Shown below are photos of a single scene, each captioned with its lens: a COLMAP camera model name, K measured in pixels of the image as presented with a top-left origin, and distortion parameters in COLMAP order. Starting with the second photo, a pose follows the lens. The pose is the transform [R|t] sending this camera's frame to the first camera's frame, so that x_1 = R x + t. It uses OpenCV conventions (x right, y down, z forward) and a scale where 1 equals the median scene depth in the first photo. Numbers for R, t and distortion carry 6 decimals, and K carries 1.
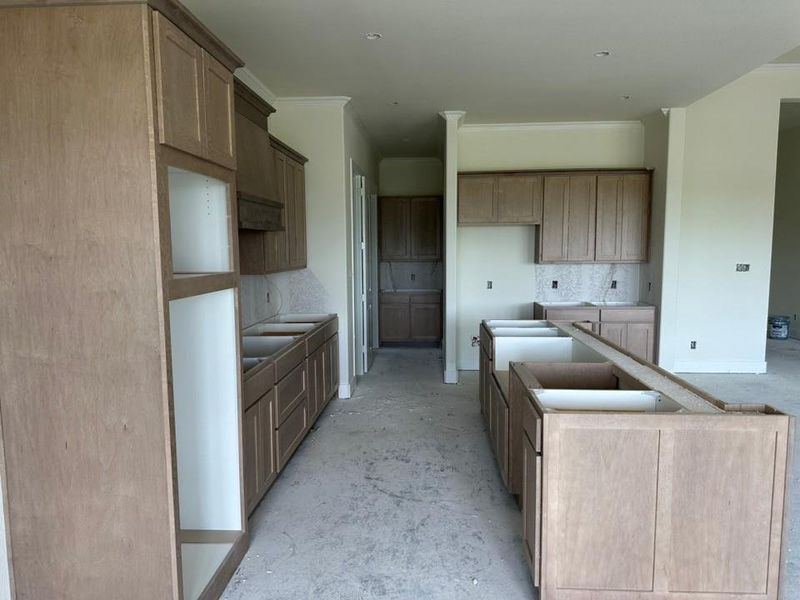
lens RADIAL K [[569.5, 0, 401.6], [0, 569.5, 302.1], [0, 0, 1]] dist [0.077926, -0.000003]
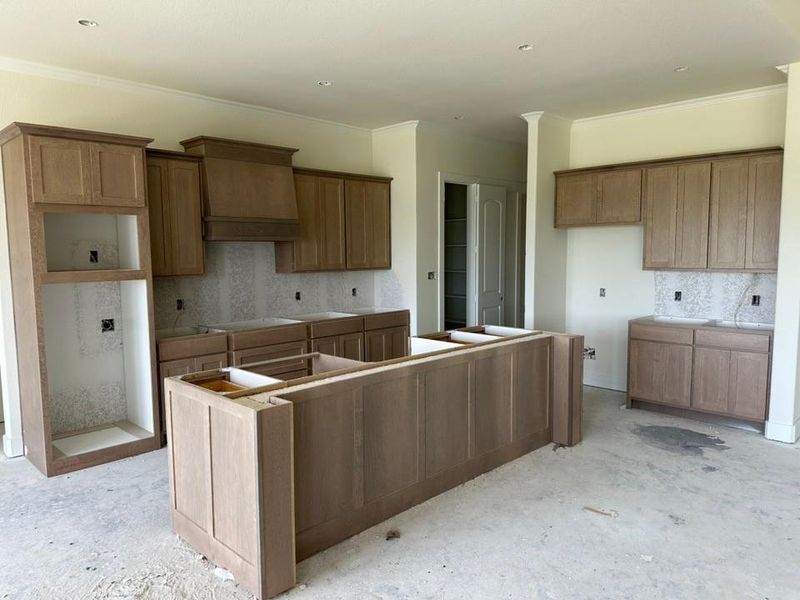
lens RADIAL K [[569.5, 0, 401.0], [0, 569.5, 299.1], [0, 0, 1]] dist [0.077926, -0.000003]
pose [[0.750406, 0.060466, -0.658205, 0.545139], [-0.059192, 0.997953, 0.024192, -0.024158], [0.658321, 0.020807, 0.752450, 0.111626]]
